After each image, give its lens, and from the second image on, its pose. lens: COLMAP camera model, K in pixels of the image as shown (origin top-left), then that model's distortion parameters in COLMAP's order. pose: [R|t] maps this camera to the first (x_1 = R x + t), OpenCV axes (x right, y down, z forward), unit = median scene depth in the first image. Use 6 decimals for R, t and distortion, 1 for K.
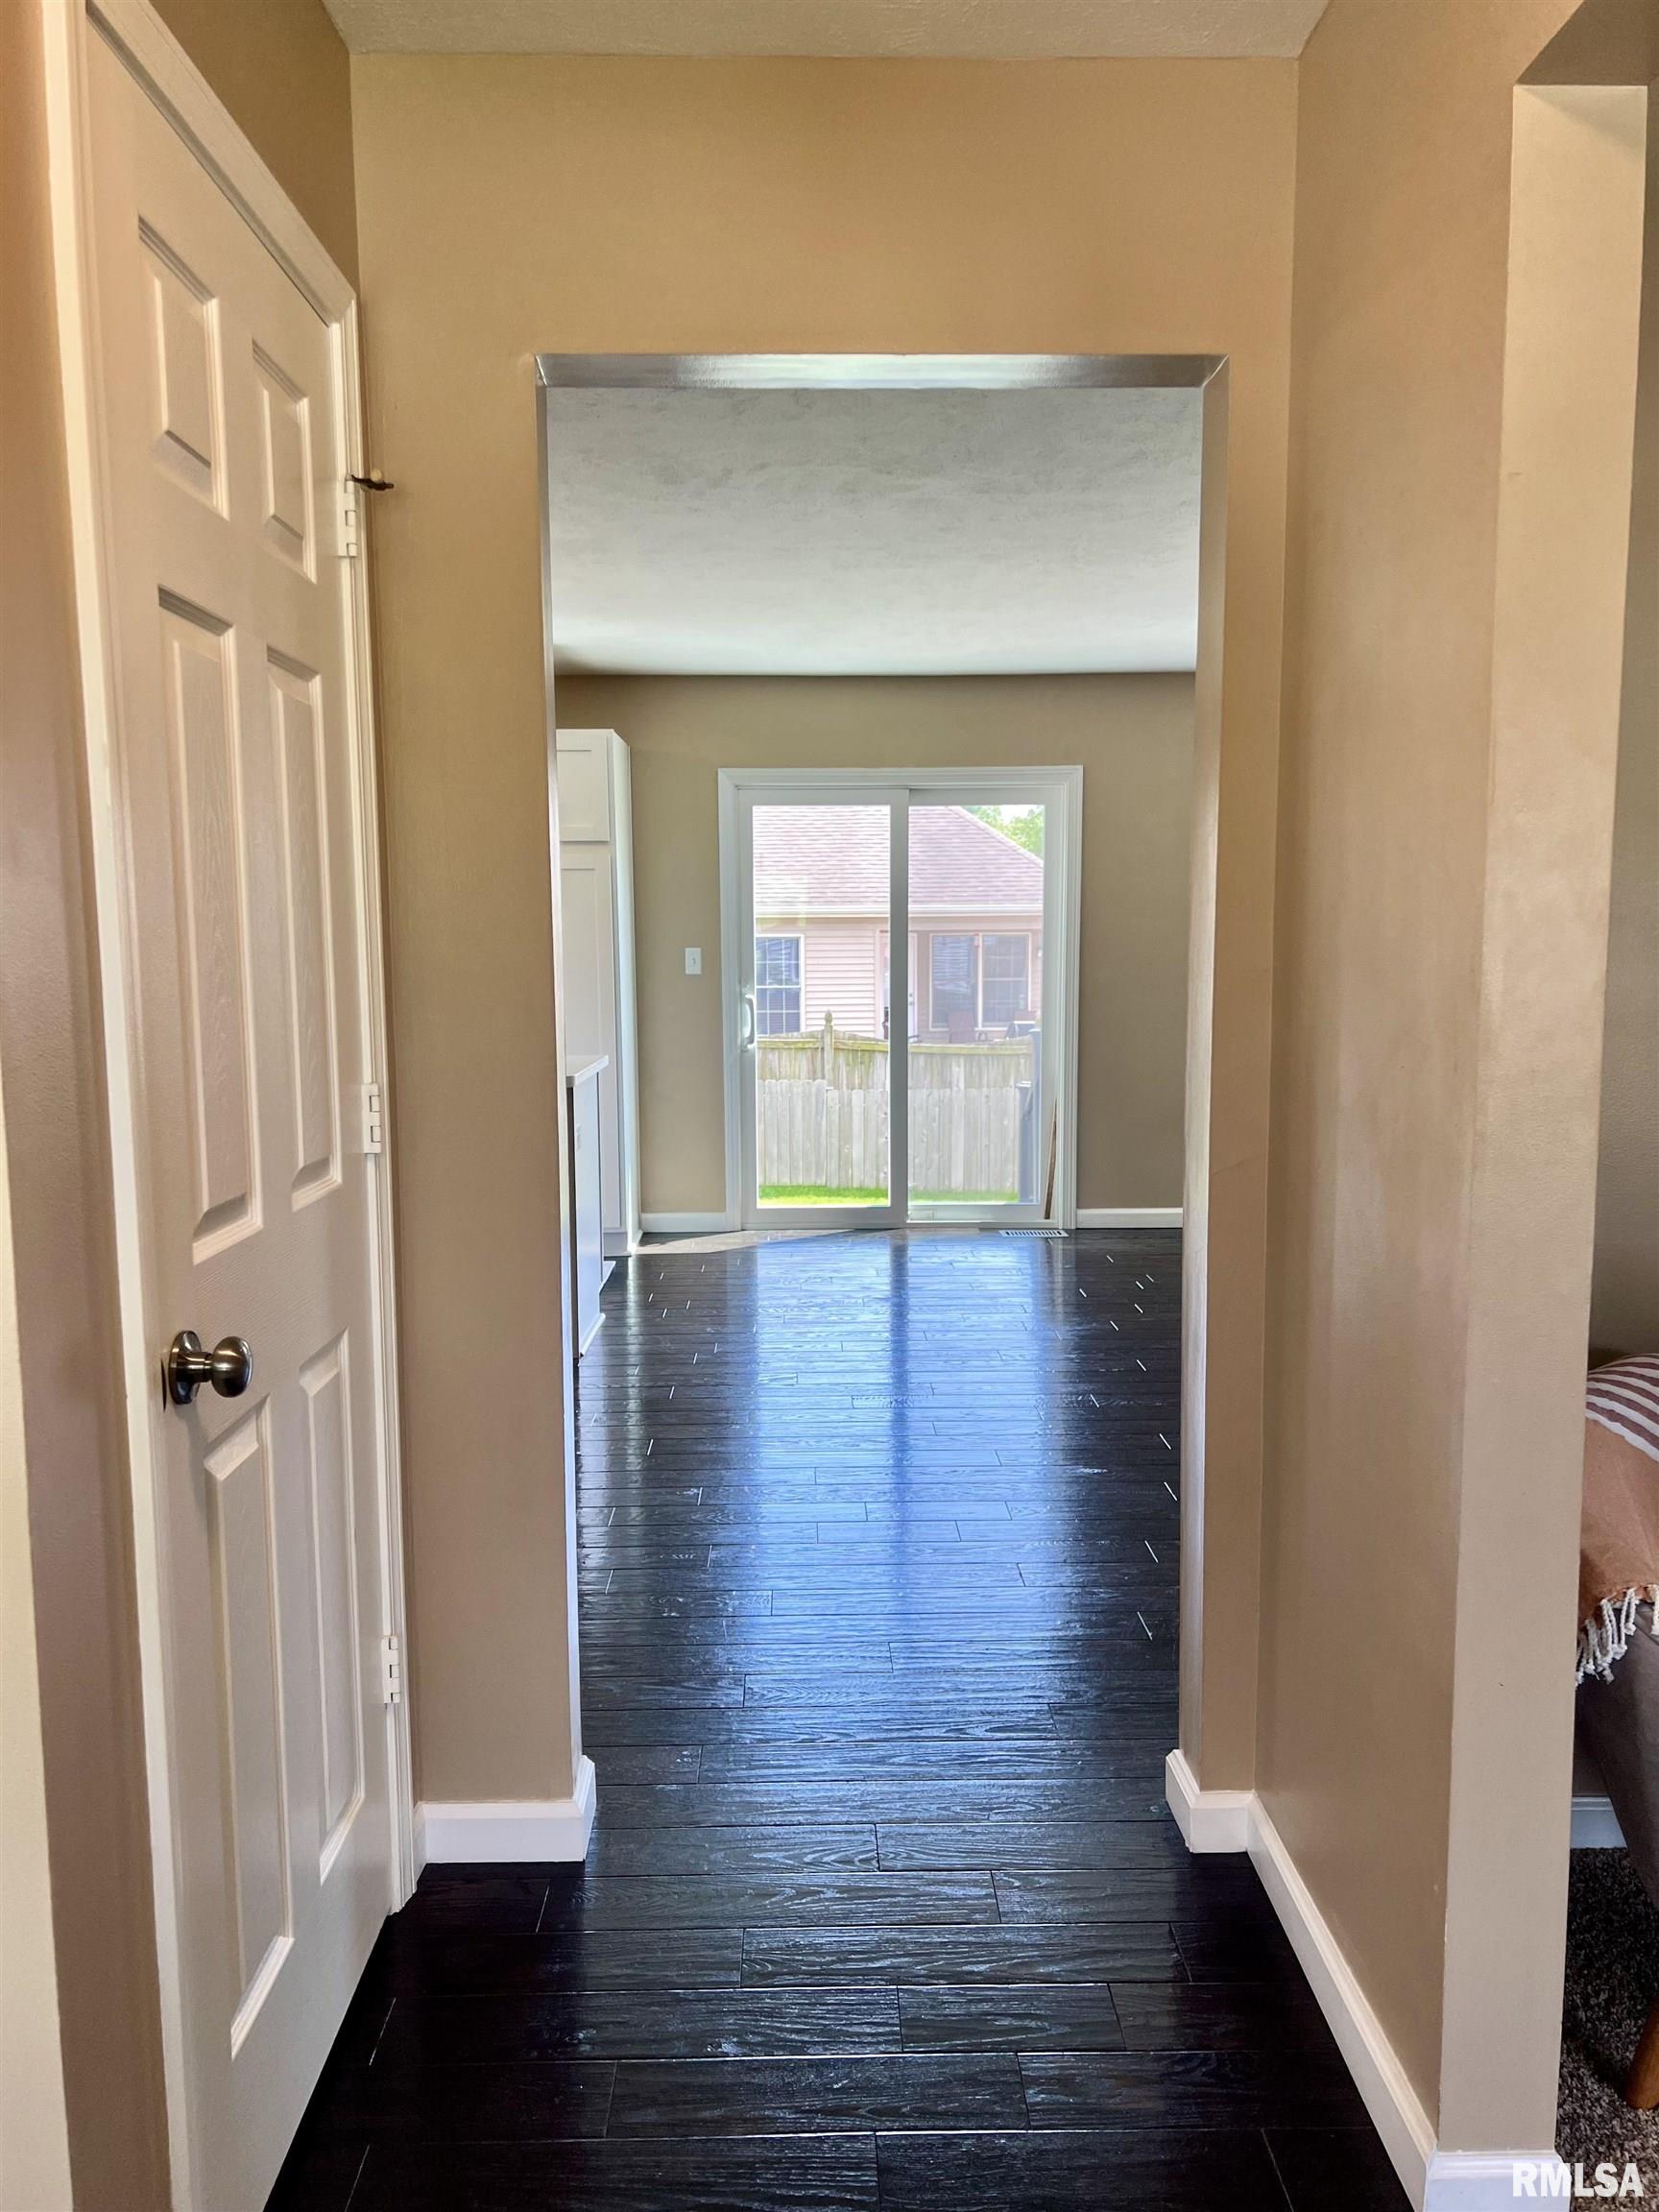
lens RADIAL K [[1650.4, 0, 829.5], [0, 1650.4, 1106.0], [0, 0, 1]] dist [0.088968, -0.104532]
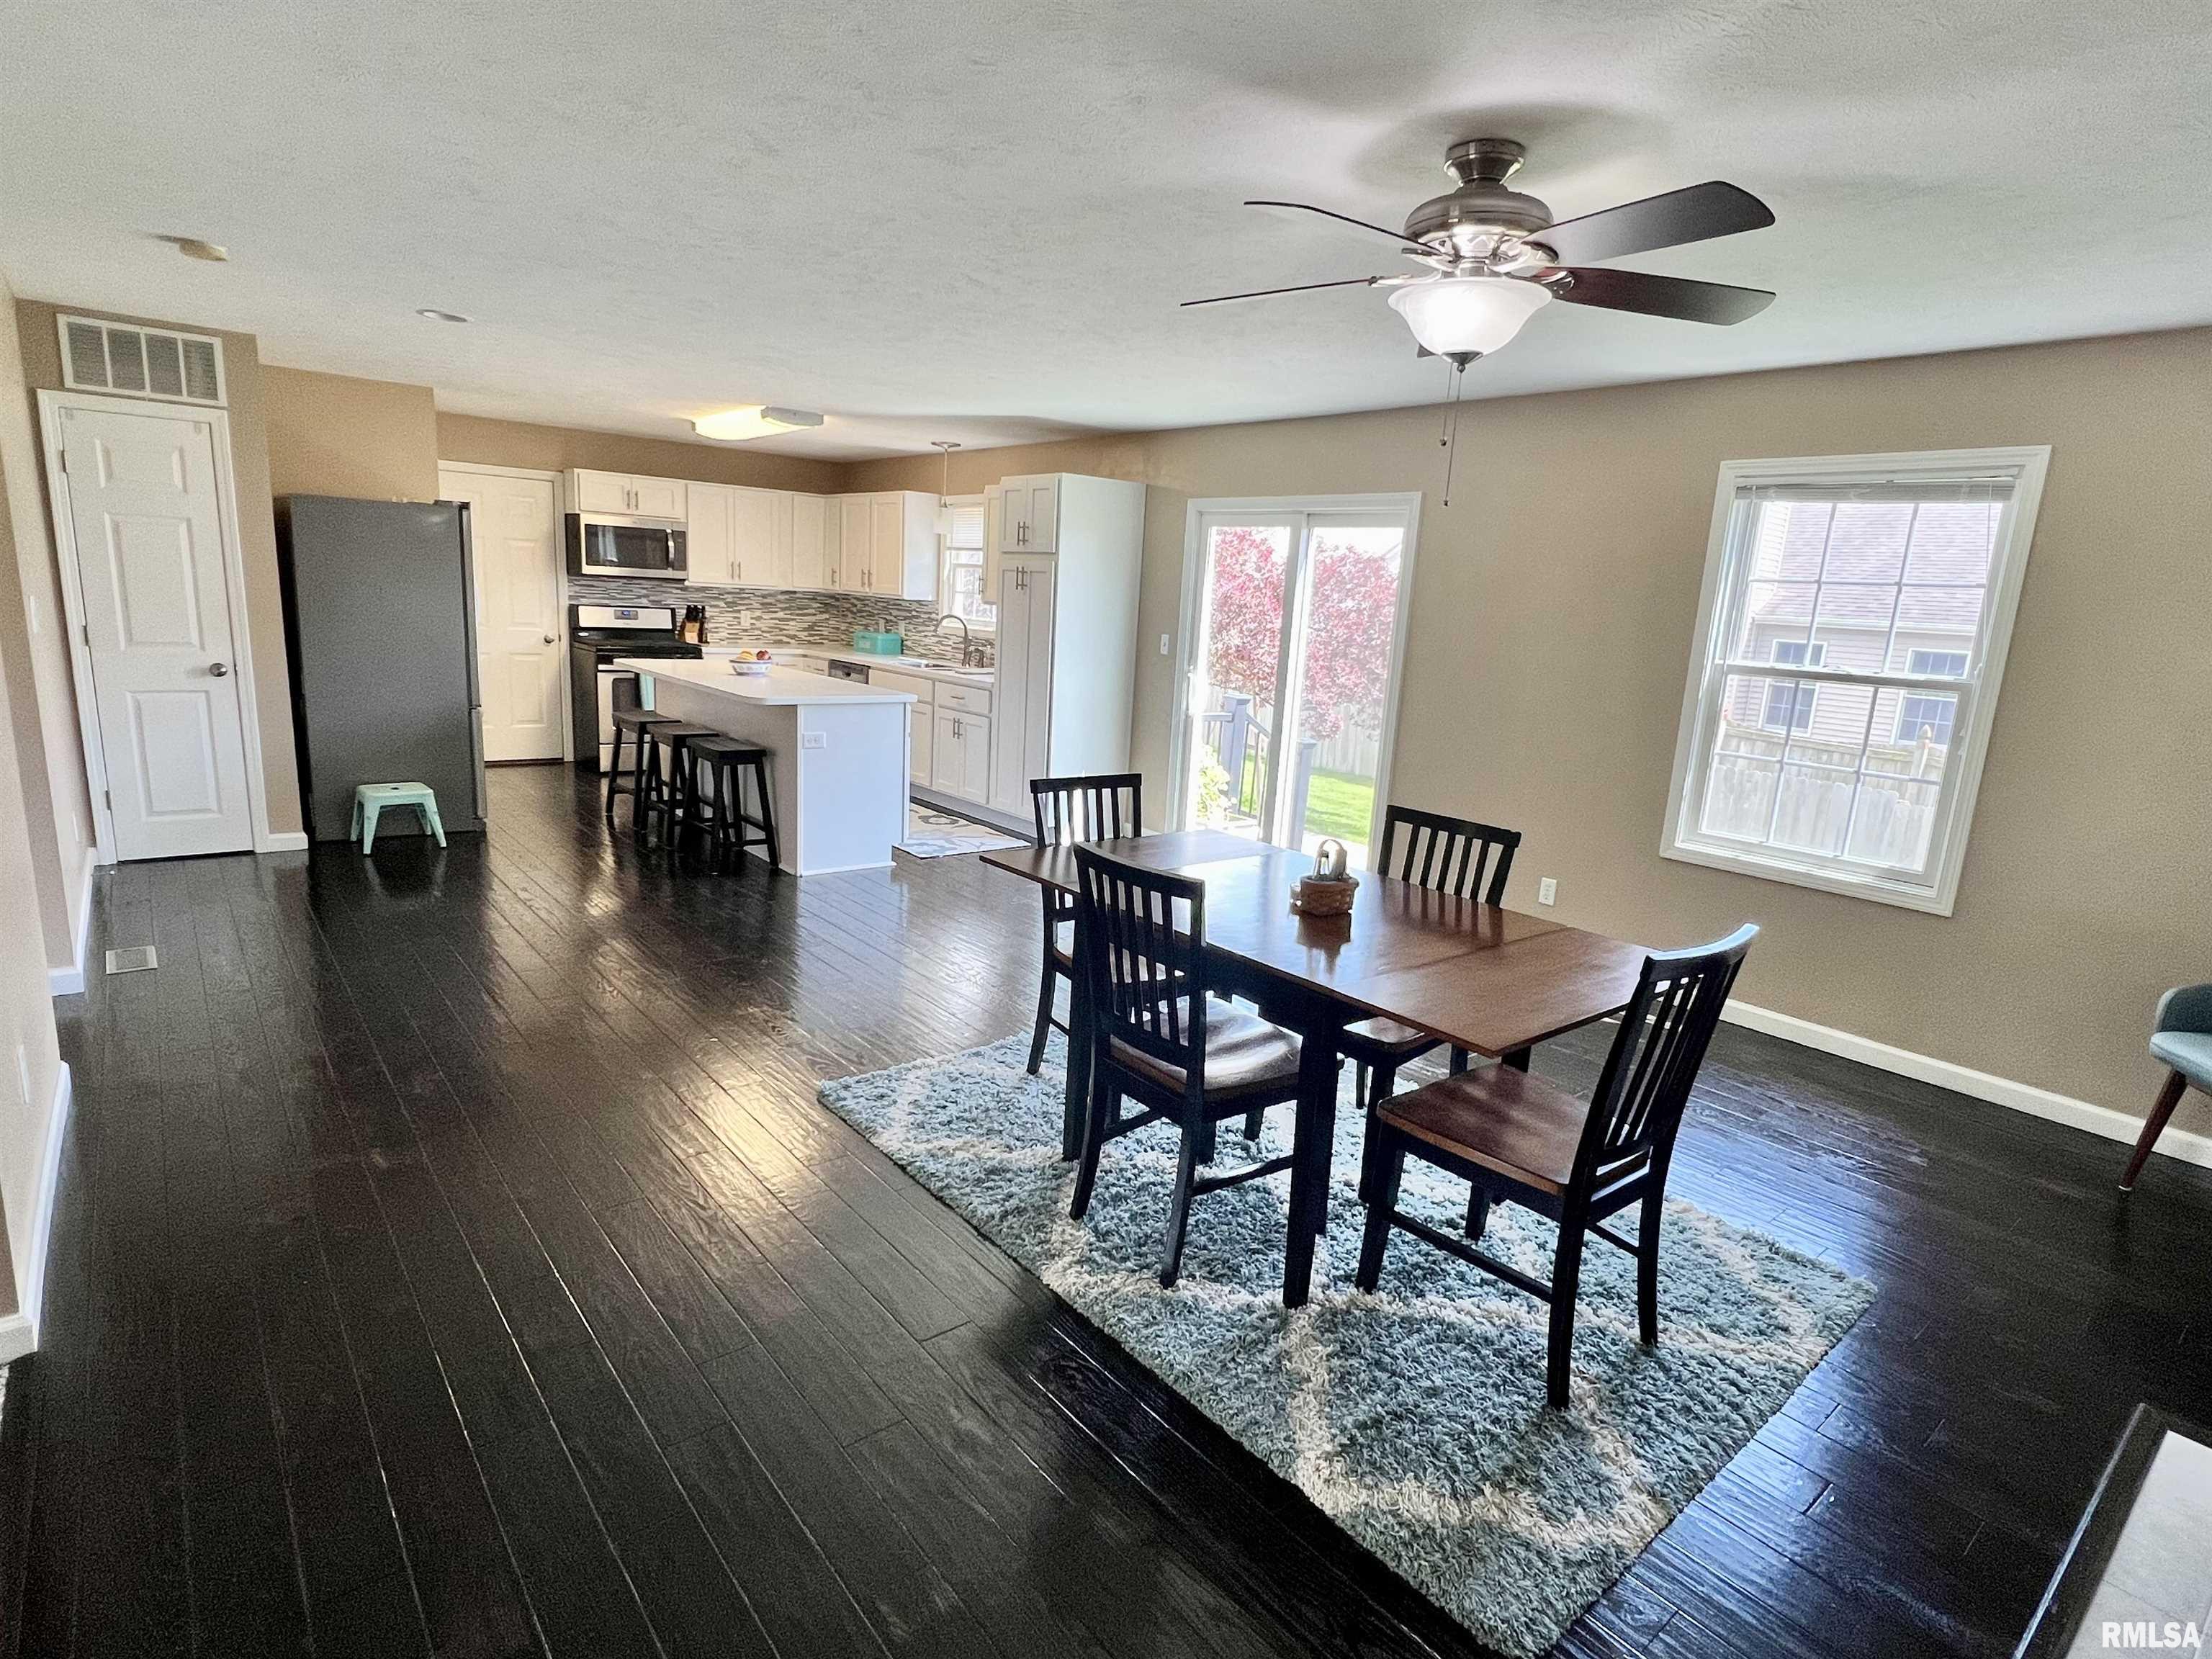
lens RADIAL K [[1155.0, 0, 1106.0], [0, 1155.0, 829.5], [0, 0, 1]] dist [0.006589, 0.000214]
pose [[0.623851, 0.198898, -0.755810, 0.623585], [-0.141157, 0.979845, 0.141342, -0.064657], [0.768690, 0.018511, 0.639354, 0.359601]]
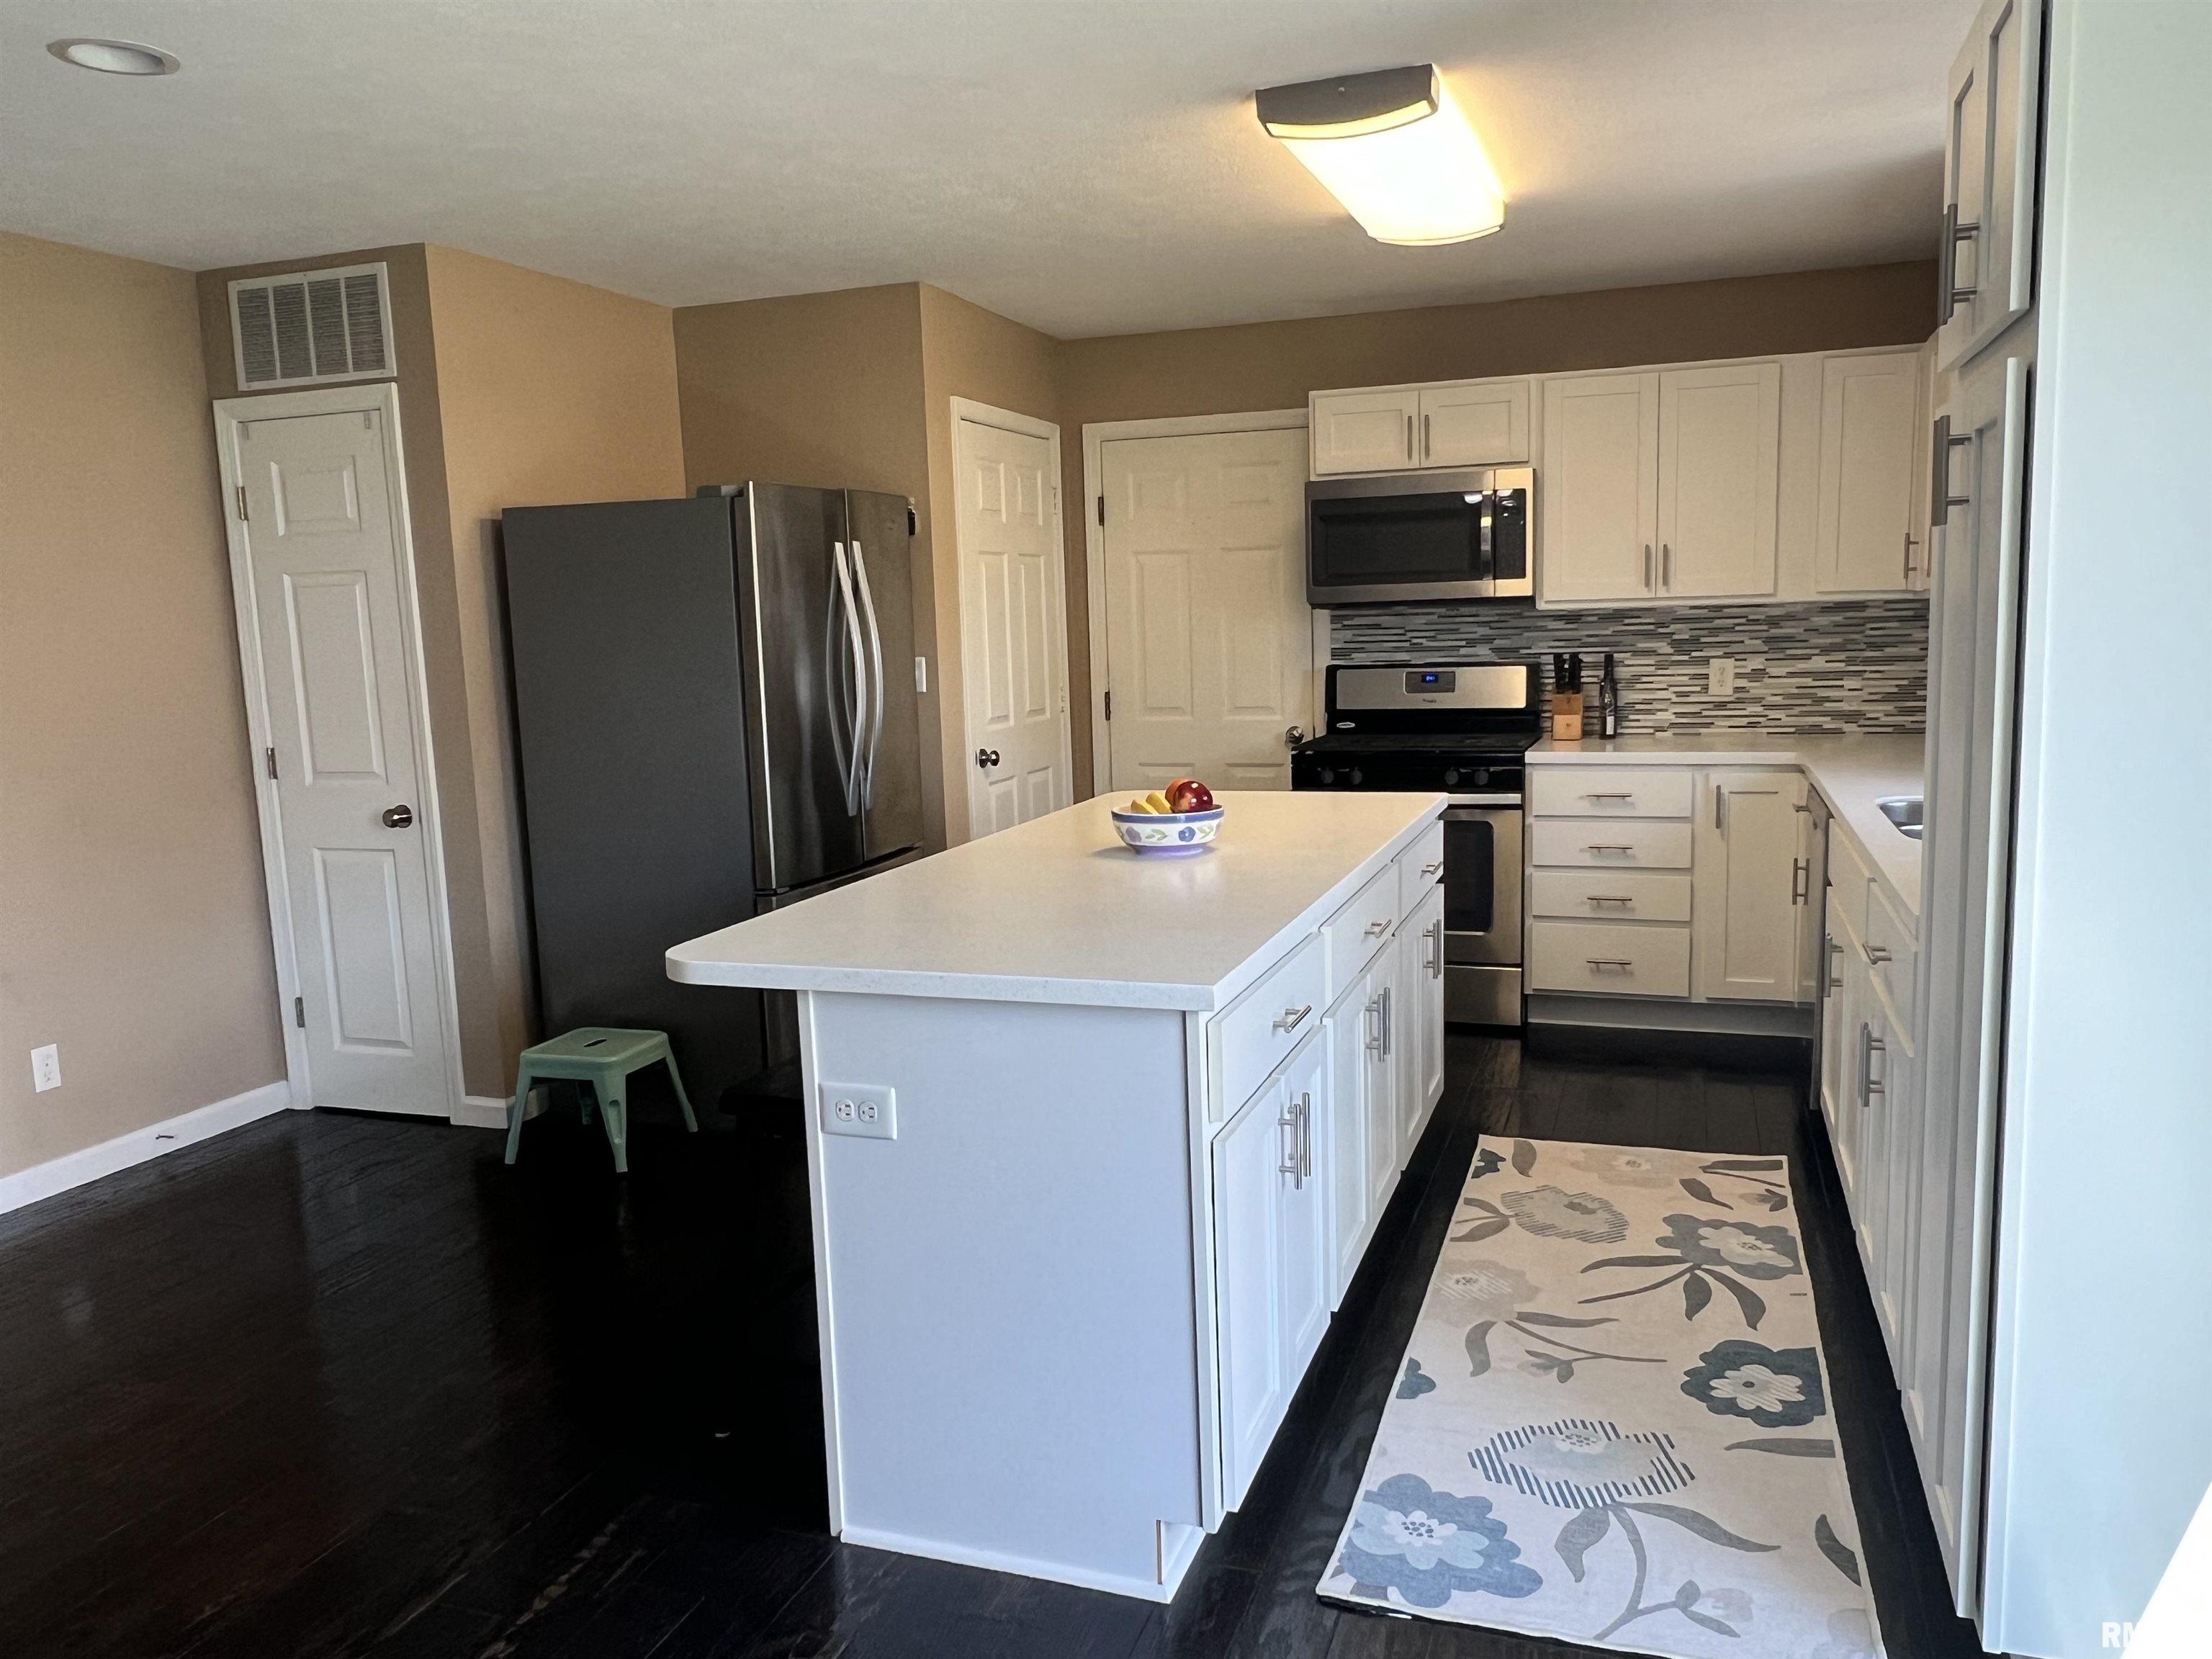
lens RADIAL K [[1595.8, 0, 1106.0], [0, 1595.8, 829.5], [0, 0, 1]] dist [0.000172, 0.003286]
pose [[-0.347421, 0.143914, -0.926600, 0.155196], [-0.063092, 0.982326, 0.176225, -0.099656], [0.935584, 0.119686, -0.332201, 0.857468]]
